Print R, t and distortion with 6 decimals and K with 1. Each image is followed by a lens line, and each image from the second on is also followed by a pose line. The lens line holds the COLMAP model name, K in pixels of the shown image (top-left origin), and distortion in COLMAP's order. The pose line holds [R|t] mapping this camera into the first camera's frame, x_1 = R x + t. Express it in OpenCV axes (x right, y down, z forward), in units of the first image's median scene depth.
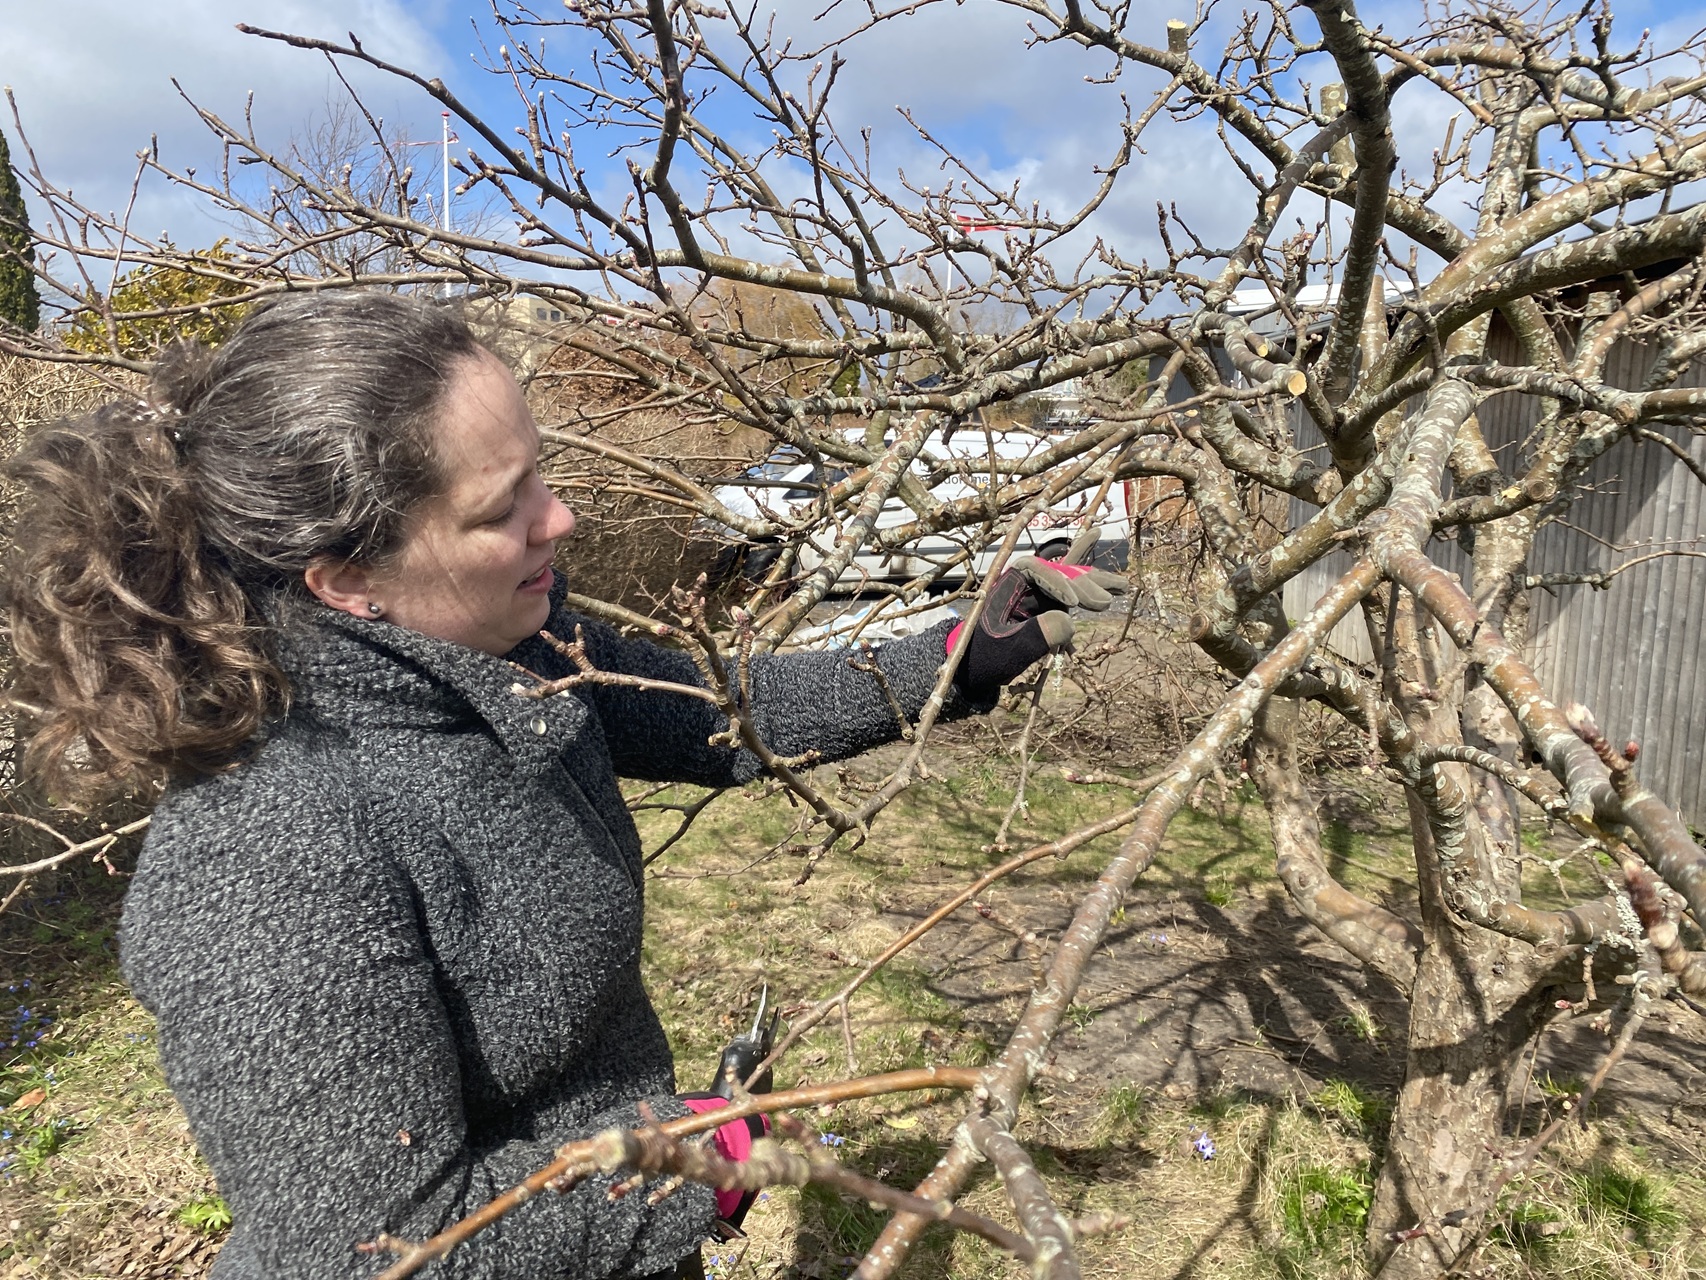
lens RADIAL K [[1266.0, 0, 853.0], [0, 1266.0, 640.0], [0, 0, 1]] dist [-0.041654, 0.048462]
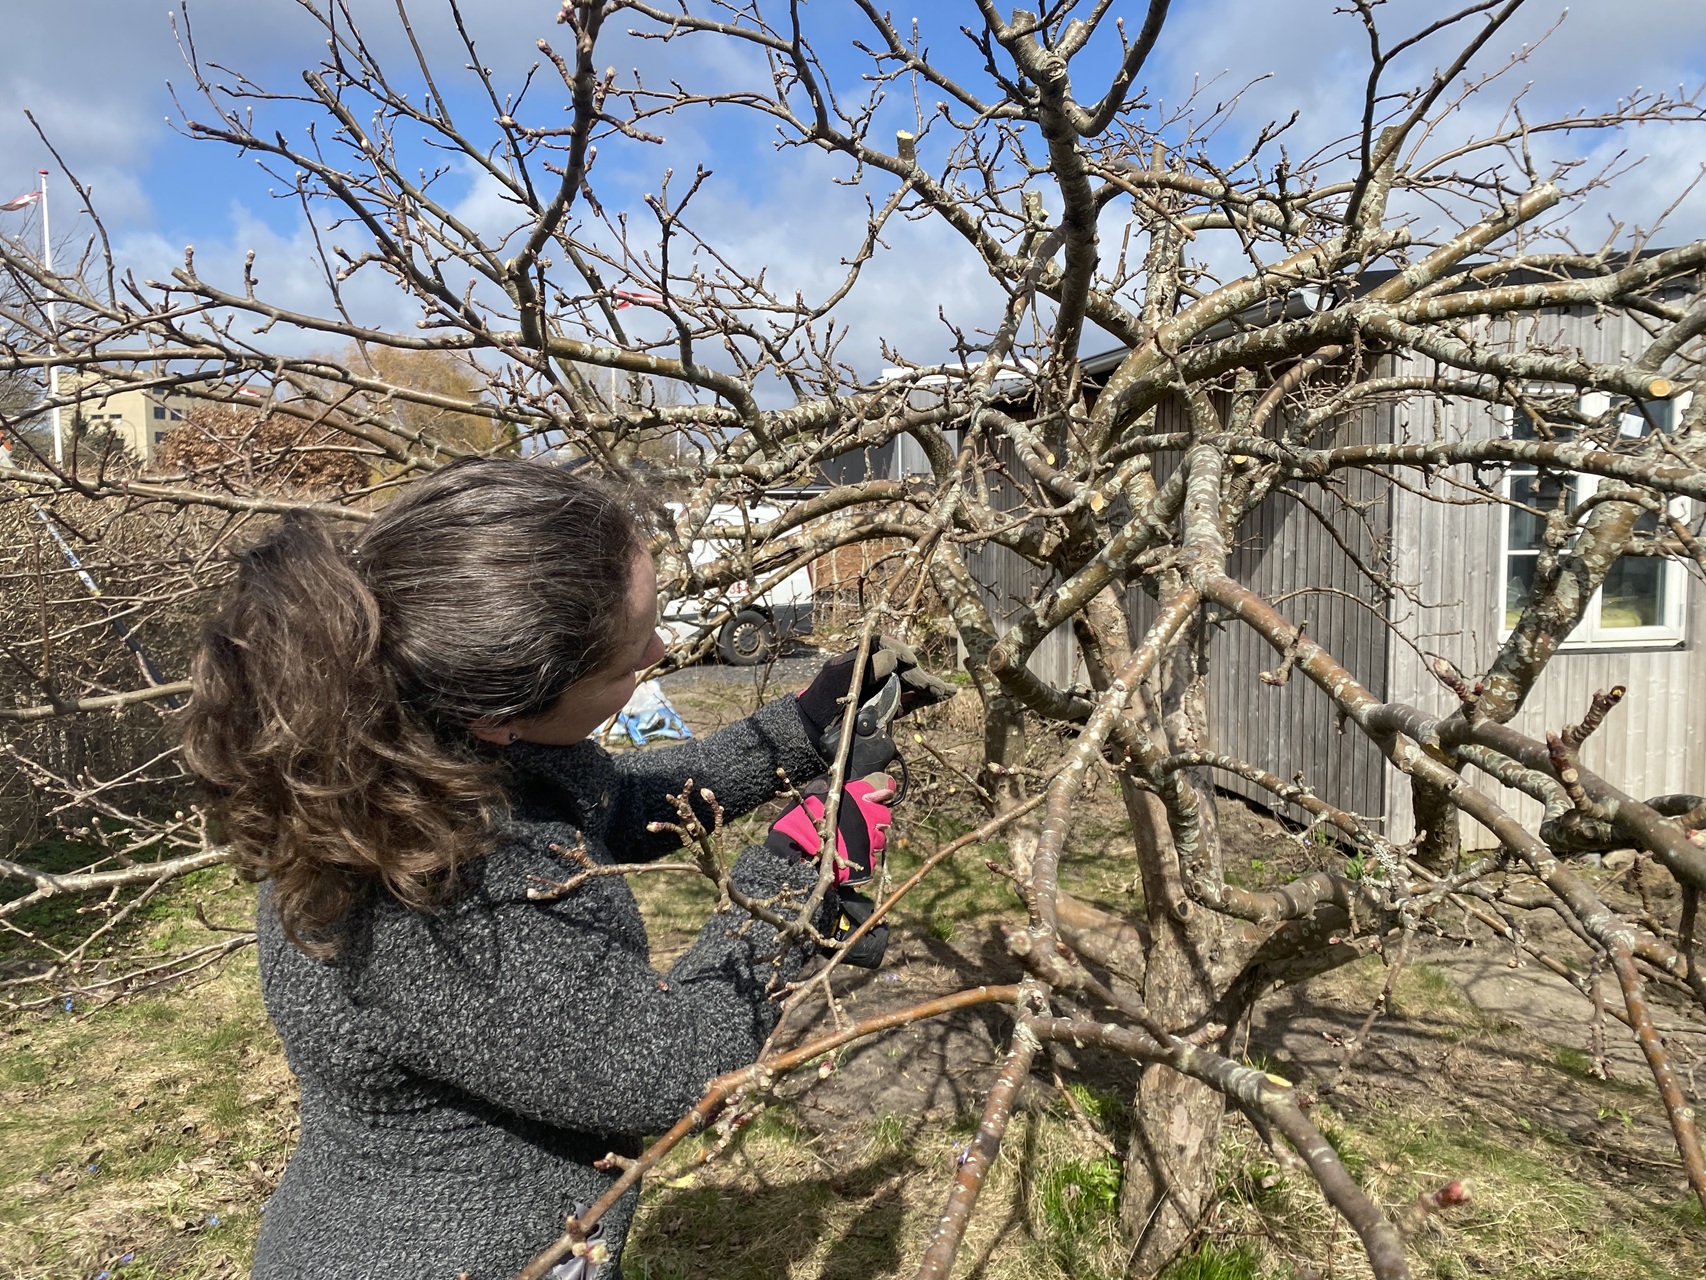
lens RADIAL K [[1266.0, 0, 853.0], [0, 1266.0, 640.0], [0, 0, 1]] dist [-0.041654, 0.048462]
pose [[0.967149, -0.047074, 0.249814, -0.090093], [0.060648, 0.997056, -0.046915, 0.010900], [-0.246870, 0.060525, 0.967157, -0.053051]]
